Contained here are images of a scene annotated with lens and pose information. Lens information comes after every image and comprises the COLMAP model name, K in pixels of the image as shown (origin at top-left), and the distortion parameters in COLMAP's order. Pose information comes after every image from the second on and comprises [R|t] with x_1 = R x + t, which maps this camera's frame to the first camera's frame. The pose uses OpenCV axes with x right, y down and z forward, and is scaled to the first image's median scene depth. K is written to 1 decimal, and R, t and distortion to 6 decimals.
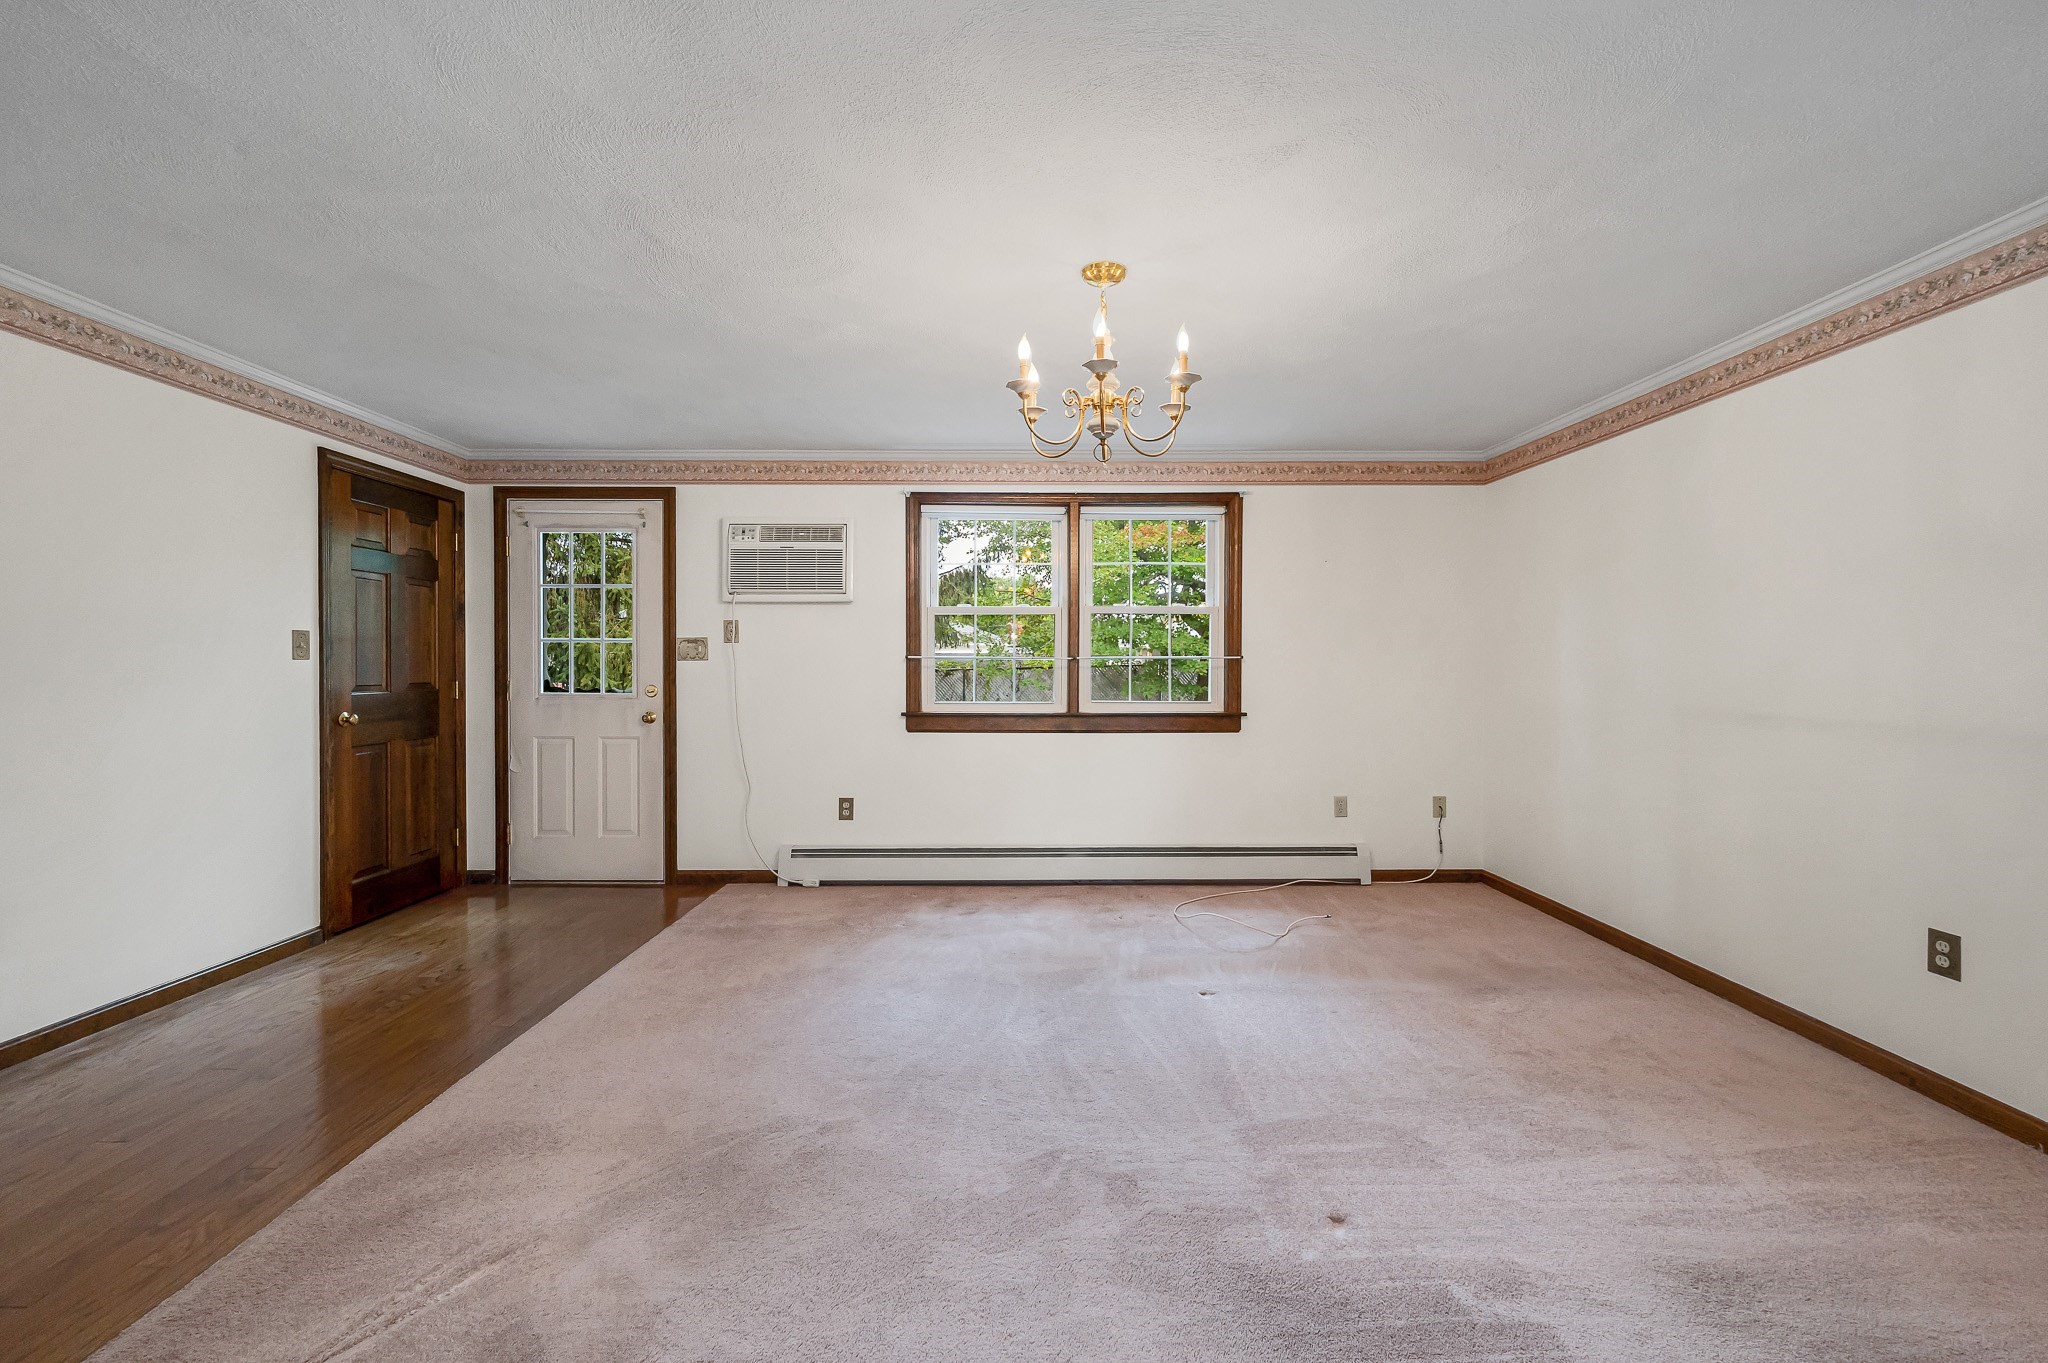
lens RADIAL K [[823.3, 0, 1024.0], [0, 823.3, 681.5], [0, 0, 1]] dist [-0.001375, -0.000072]
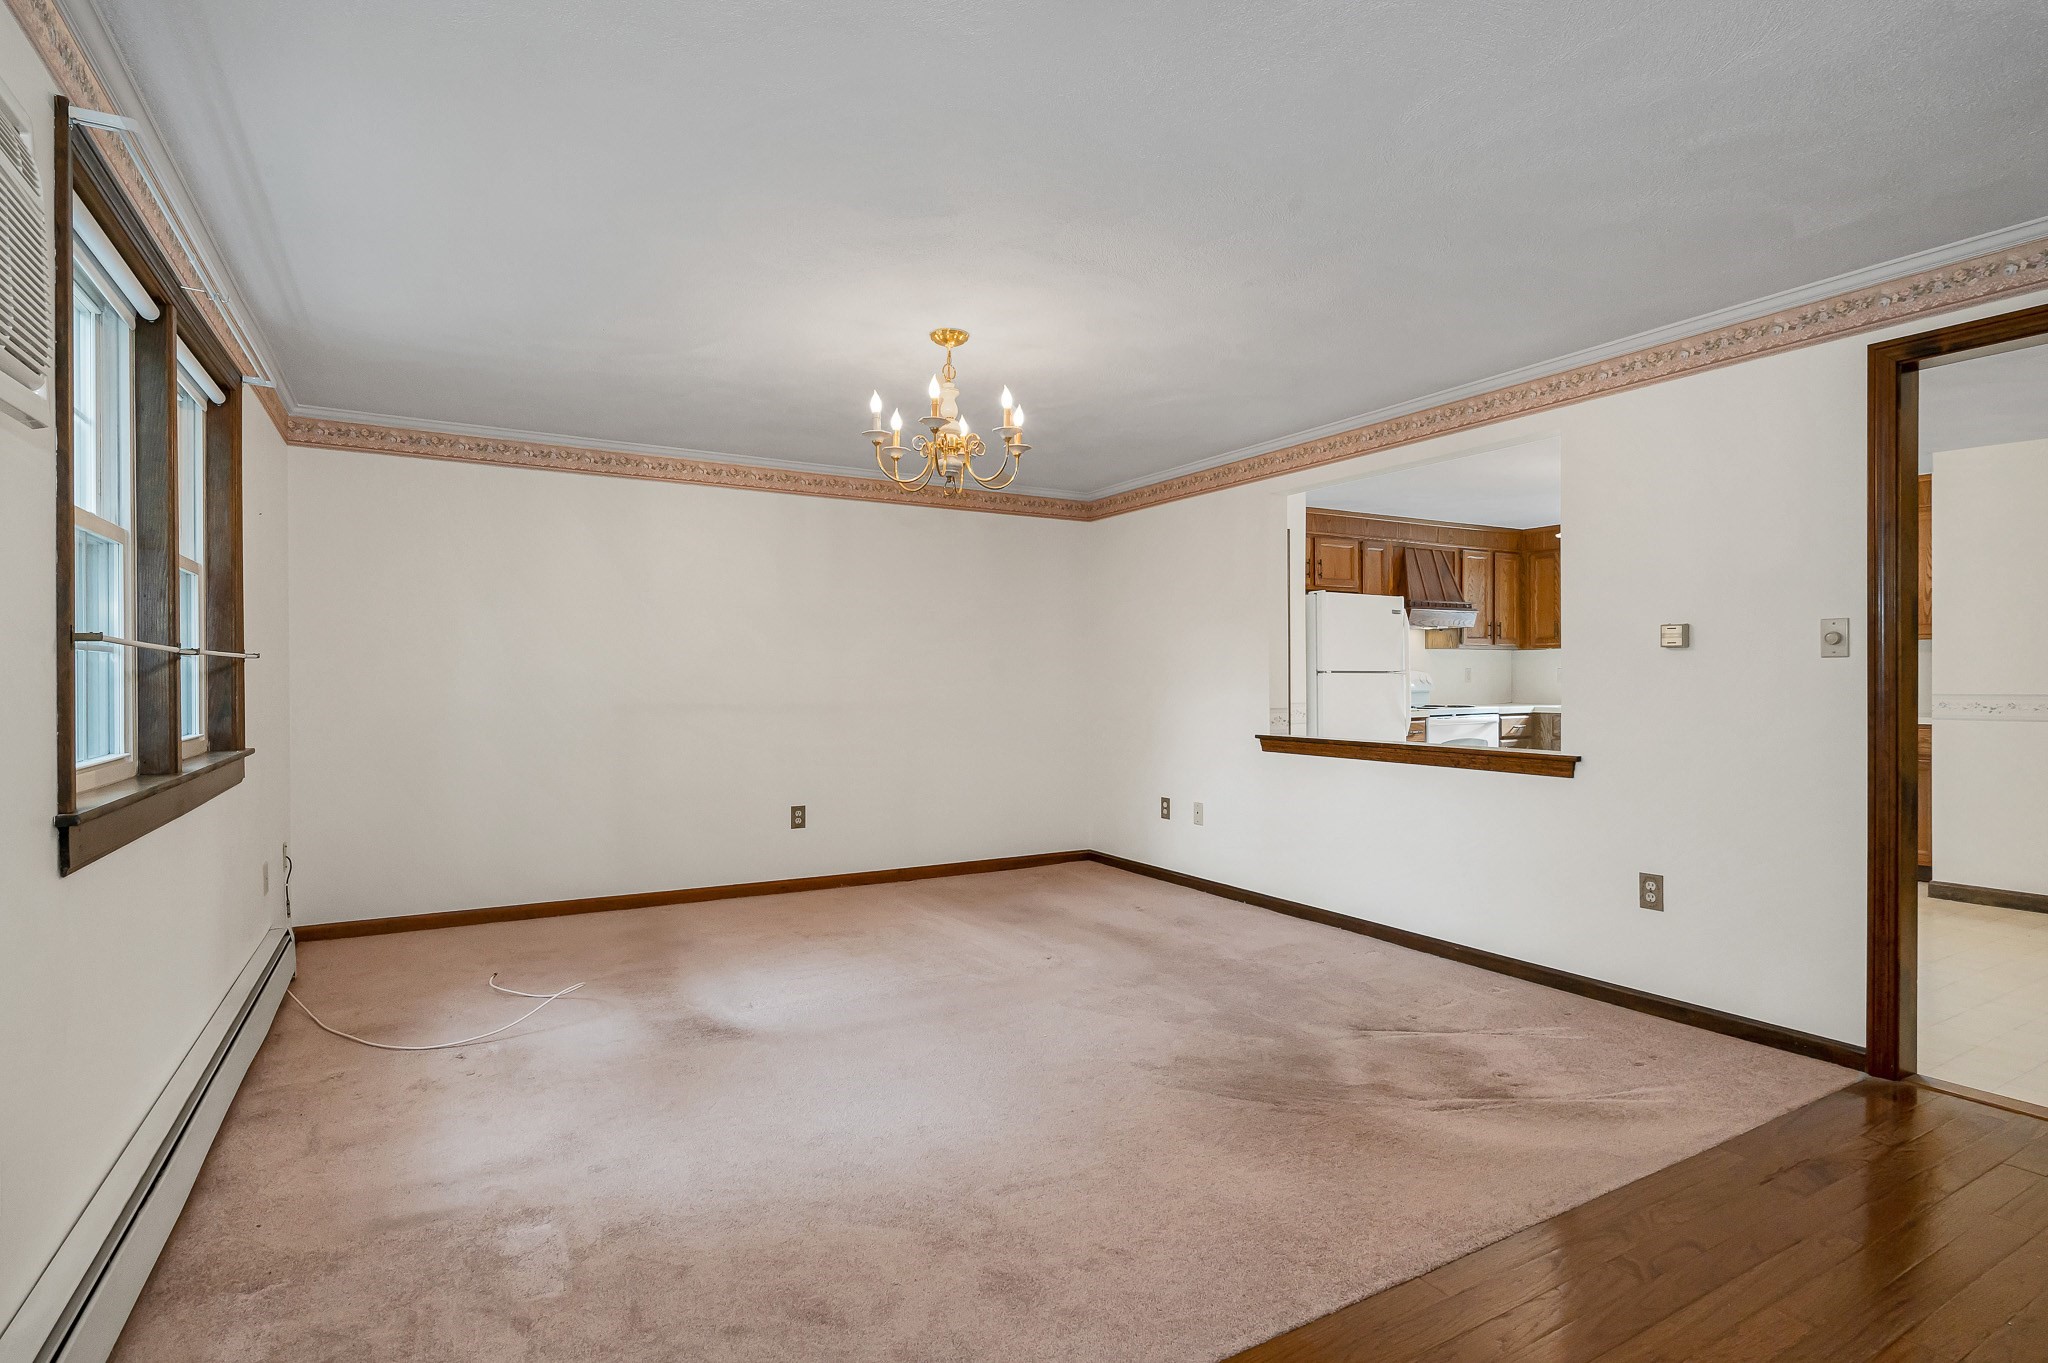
lens RADIAL K [[1021.1, 0, 1020.6], [0, 1021.1, 678.1], [0, 0, 1]] dist [-0.002008, -0.000483]
pose [[-0.491032, -0.001888, 0.871140, -0.661173], [0.016271, 0.999803, 0.011338, -0.012552], [-0.870990, 0.019741, -0.490905, 0.881809]]
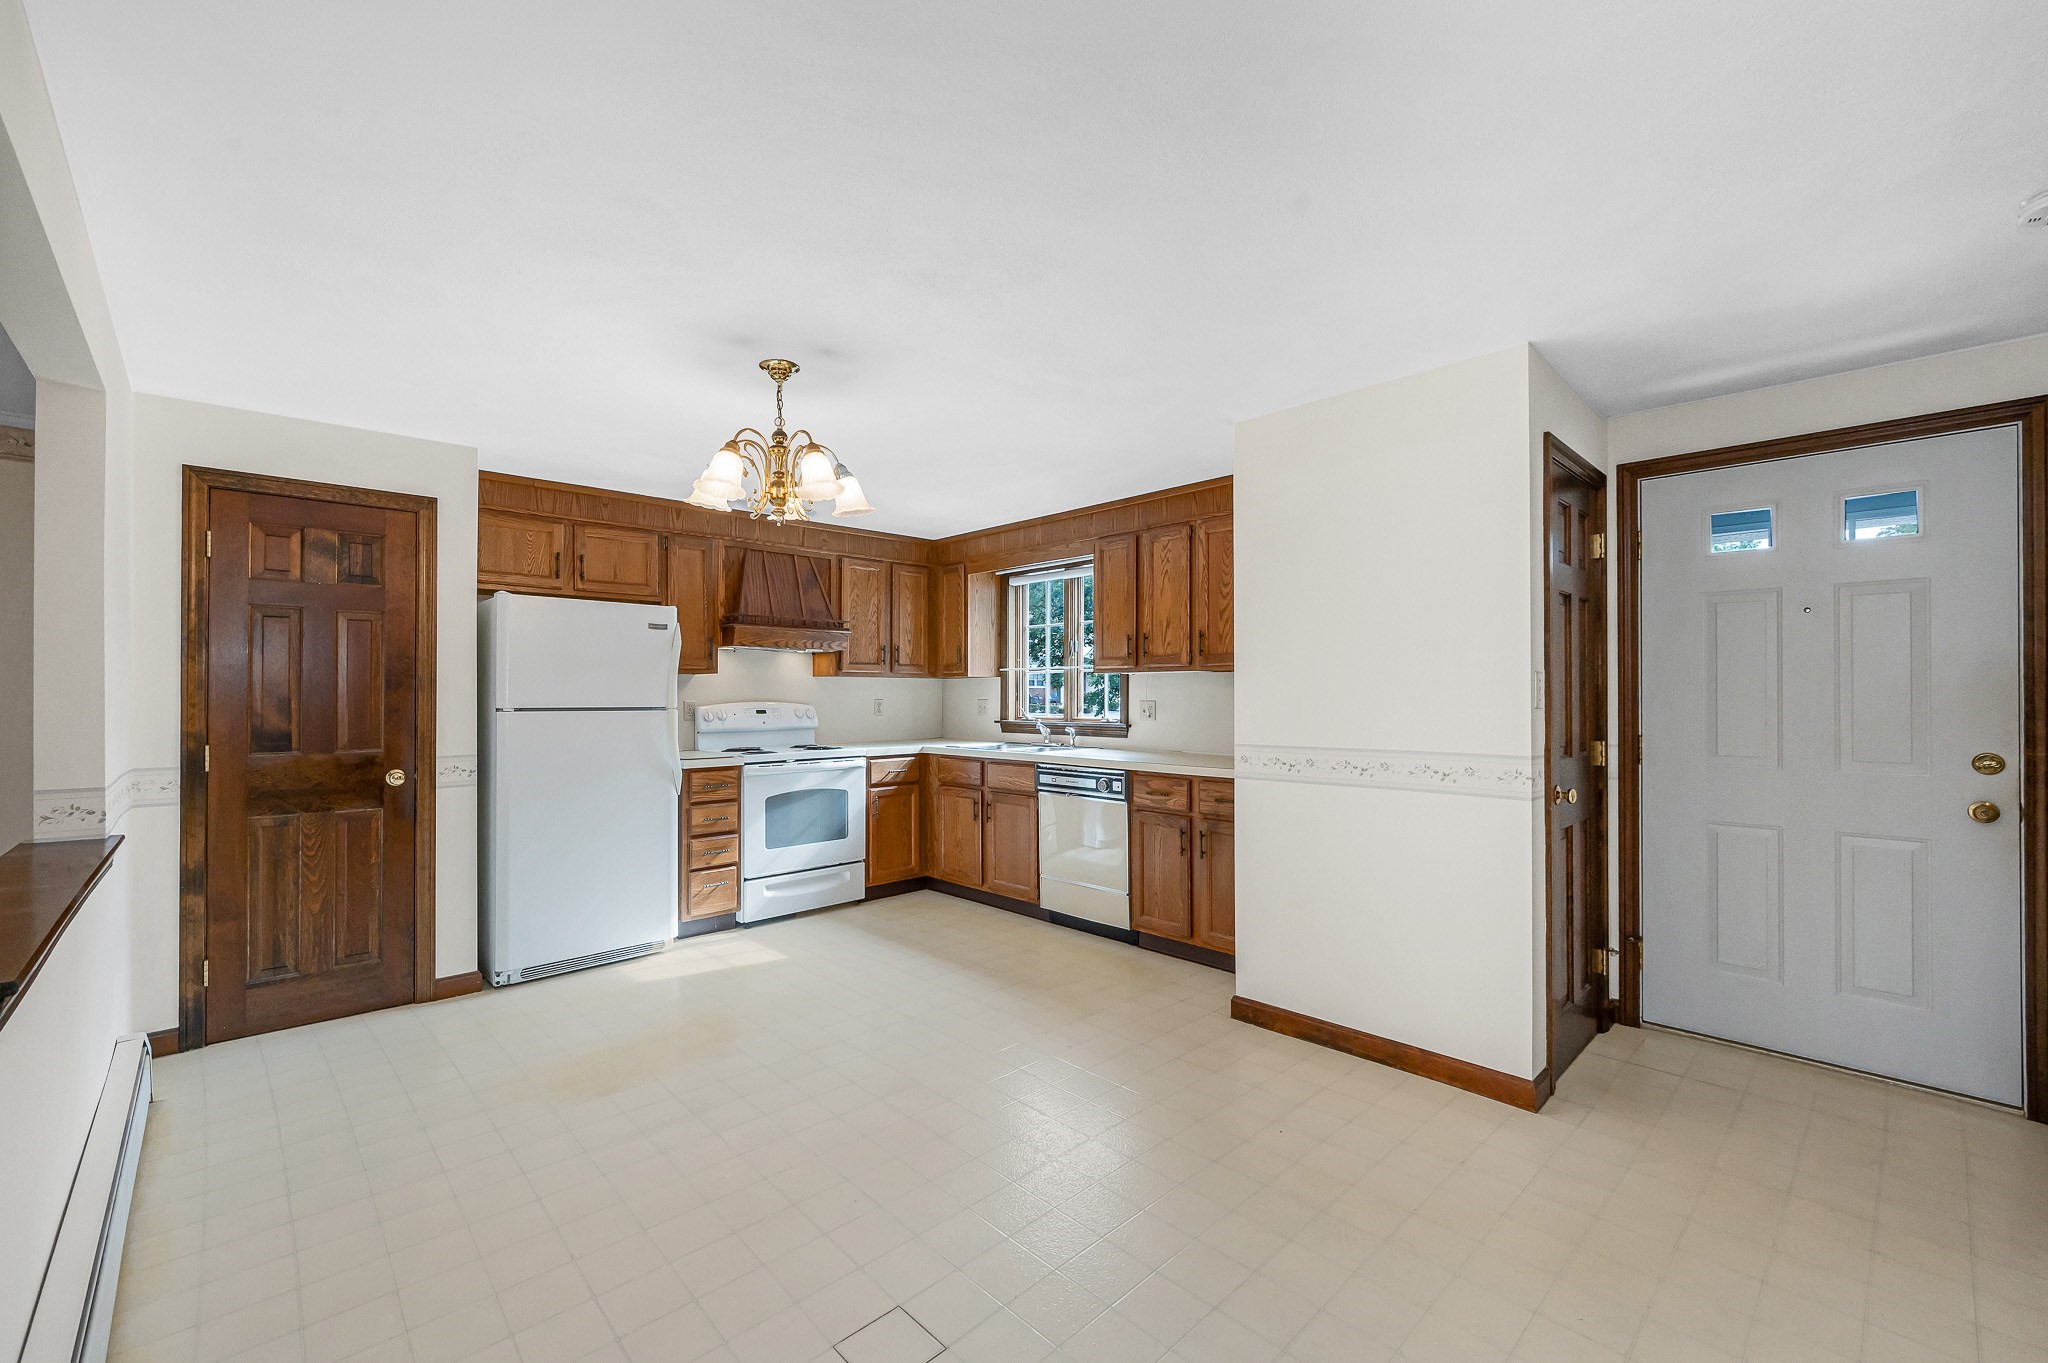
lens RADIAL K [[837.7, 0, 1016.6], [0, 837.7, 689.2], [0, 0, 1]] dist [-0.001899, -0.000305]
pose [[-0.679222, 0.004275, 0.733921, -0.548598], [0.011800, 0.999917, 0.005096, -0.016149], [-0.733838, 0.012121, -0.679216, -0.017355]]
